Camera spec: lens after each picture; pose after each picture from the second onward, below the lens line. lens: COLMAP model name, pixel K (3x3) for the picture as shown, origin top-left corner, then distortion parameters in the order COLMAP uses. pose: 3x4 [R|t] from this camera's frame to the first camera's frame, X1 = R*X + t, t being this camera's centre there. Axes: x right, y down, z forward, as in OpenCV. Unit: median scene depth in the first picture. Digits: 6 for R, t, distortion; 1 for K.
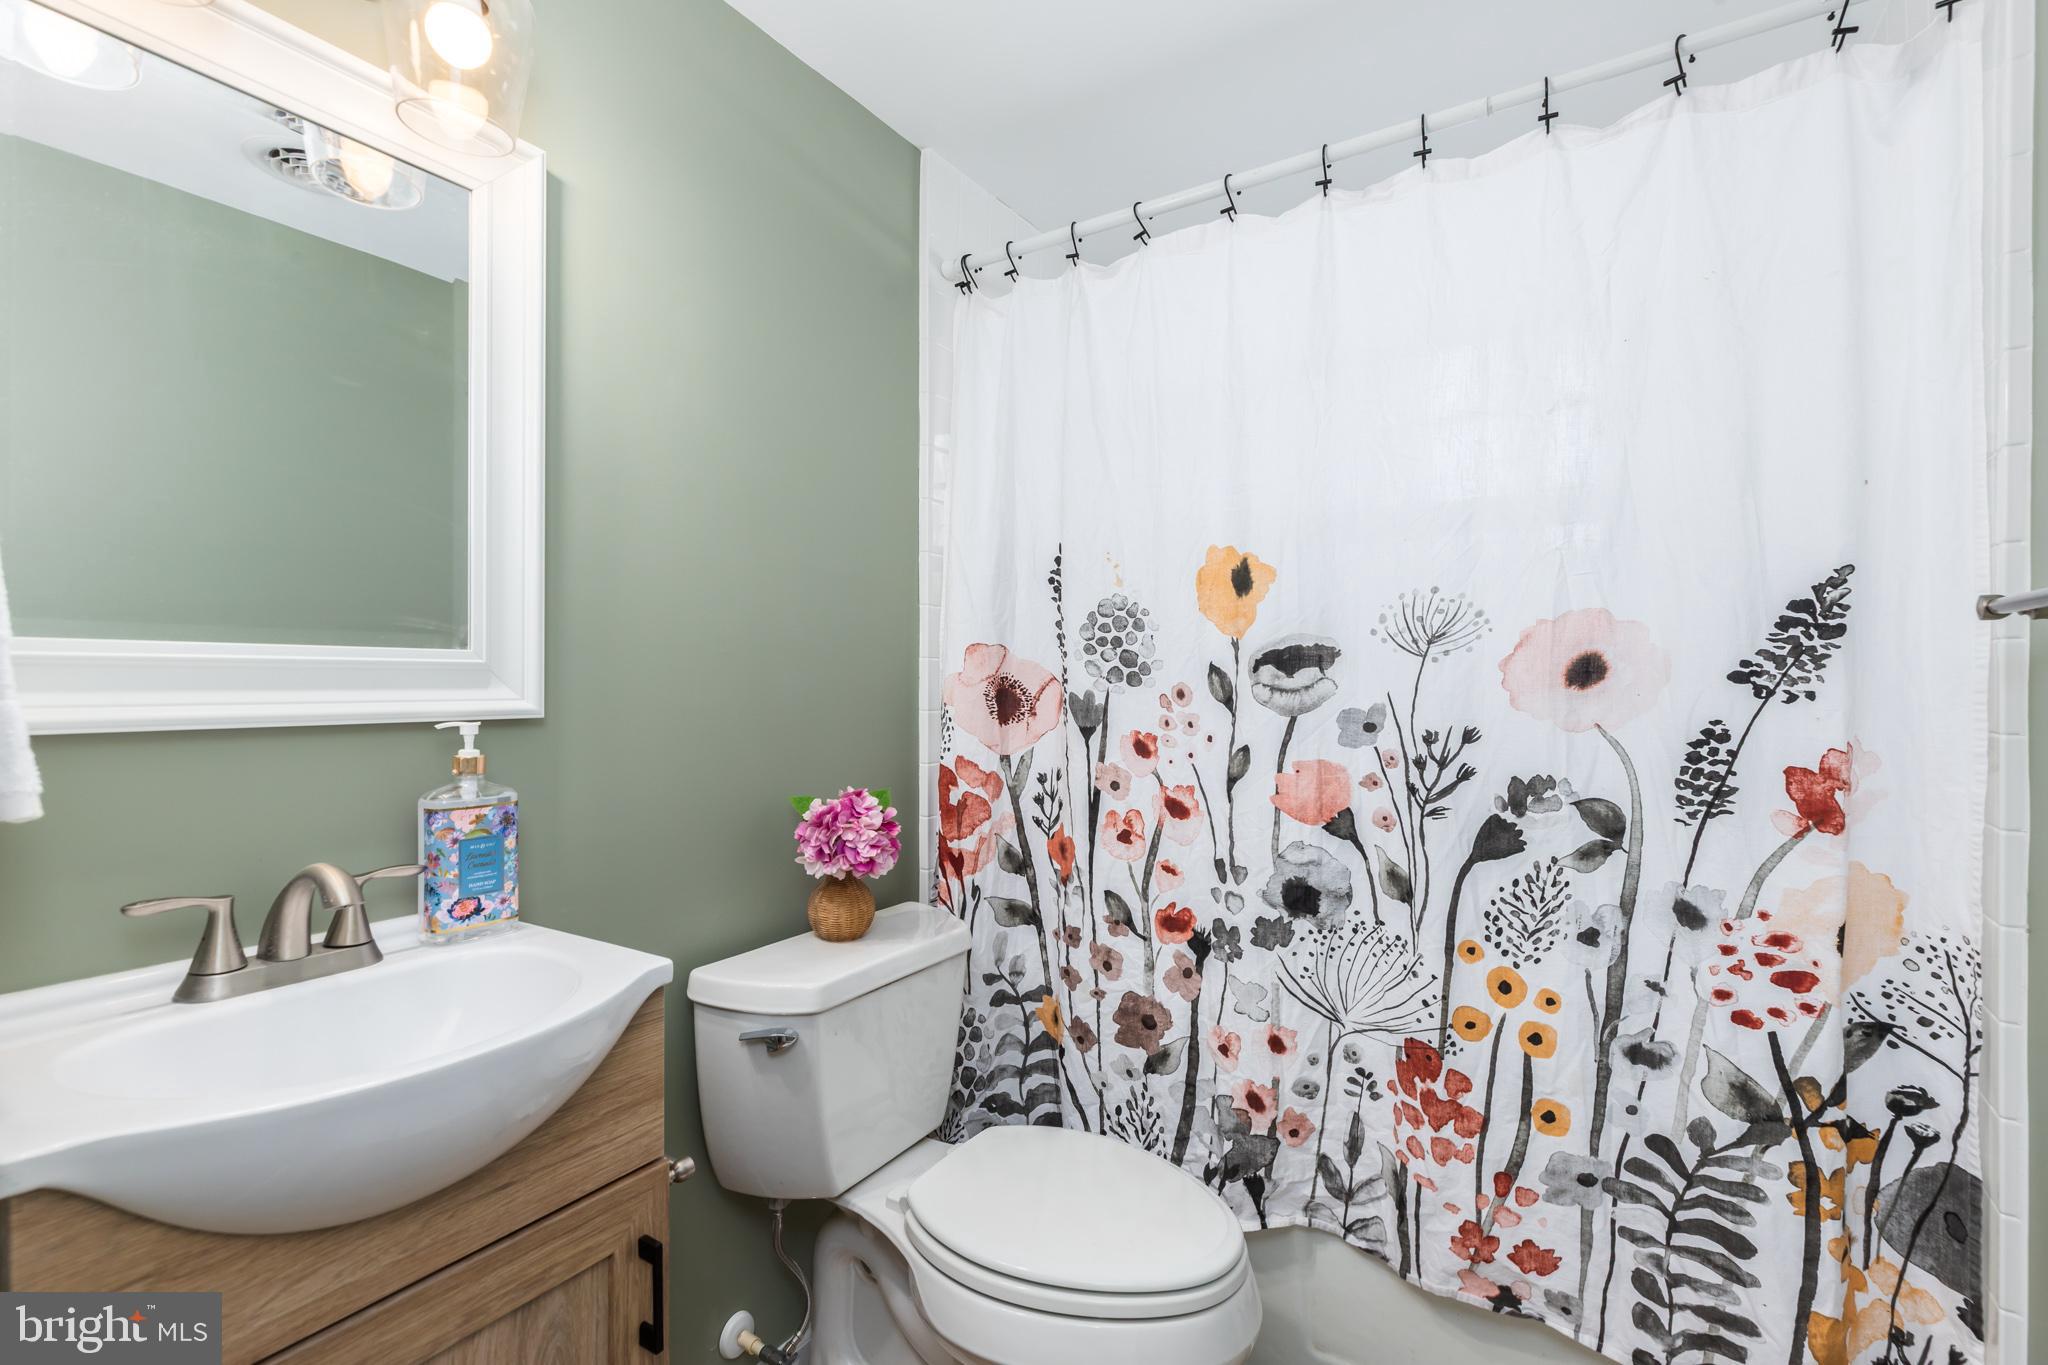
lens RADIAL K [[925.7, 0, 1030.5], [0, 925.7, 681.0], [0, 0, 1]] dist [0.009783, -0.001744]
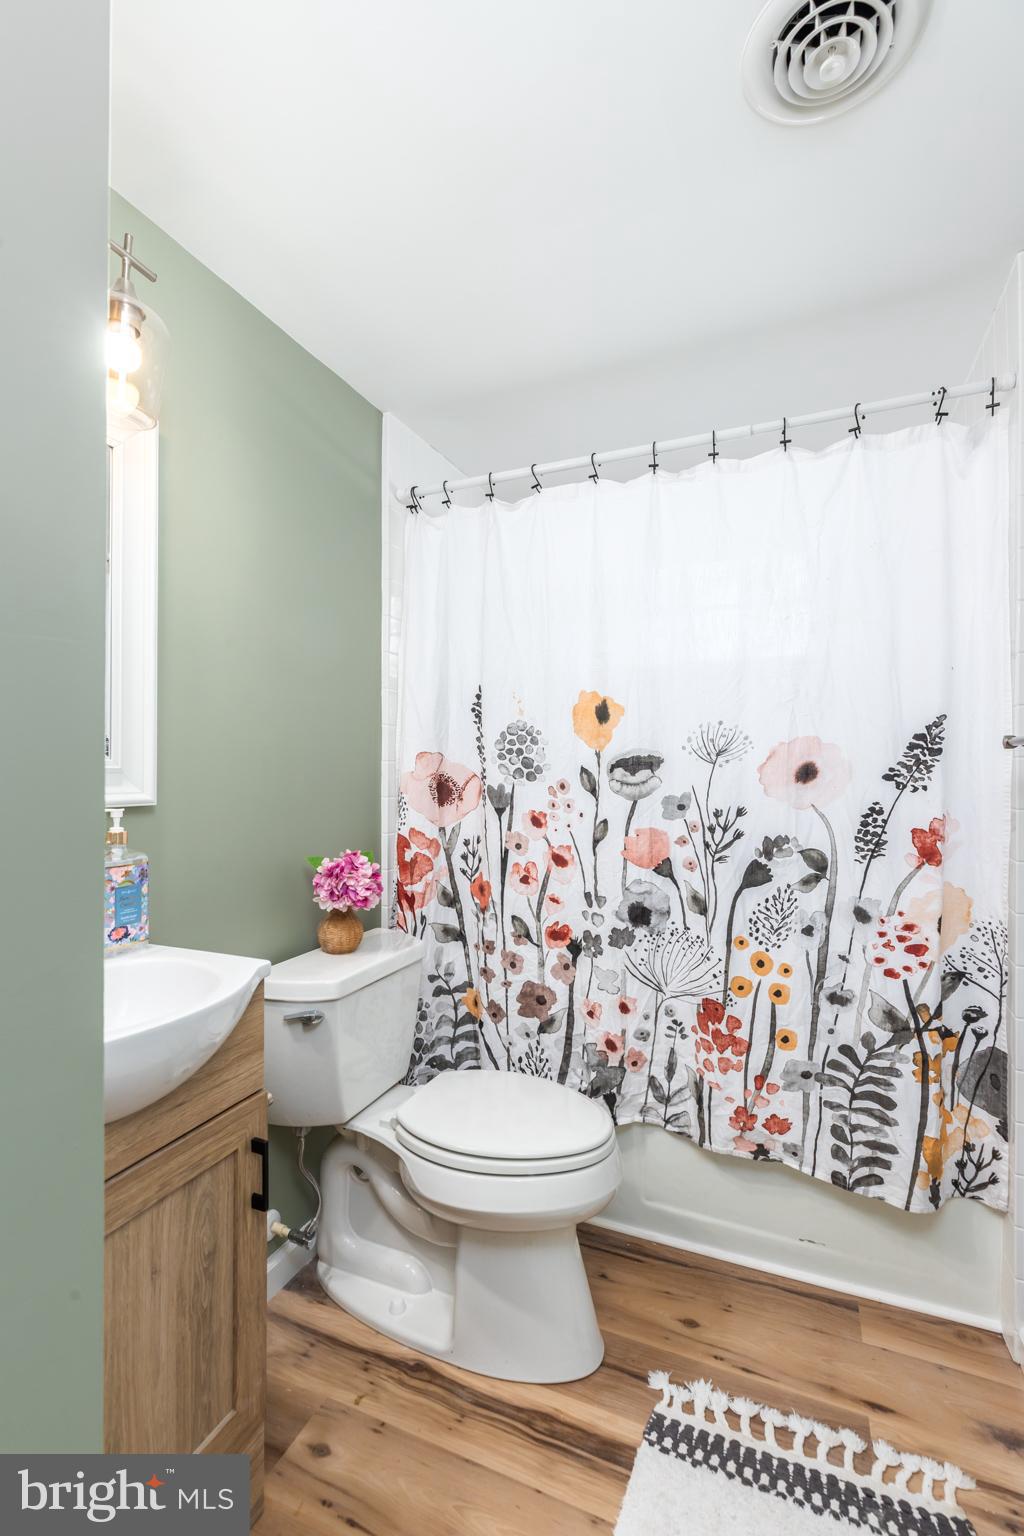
lens RADIAL K [[694.2, 0, 513.0], [0, 694.2, 770.6], [0, 0, 1]] dist [0.009783, -0.001744]
pose [[0.987520, 0.001516, 0.157485, -0.124040], [-0.001439, 0.999999, -0.000598, -0.013652], [-0.157486, 0.000364, 0.987521, -0.159319]]
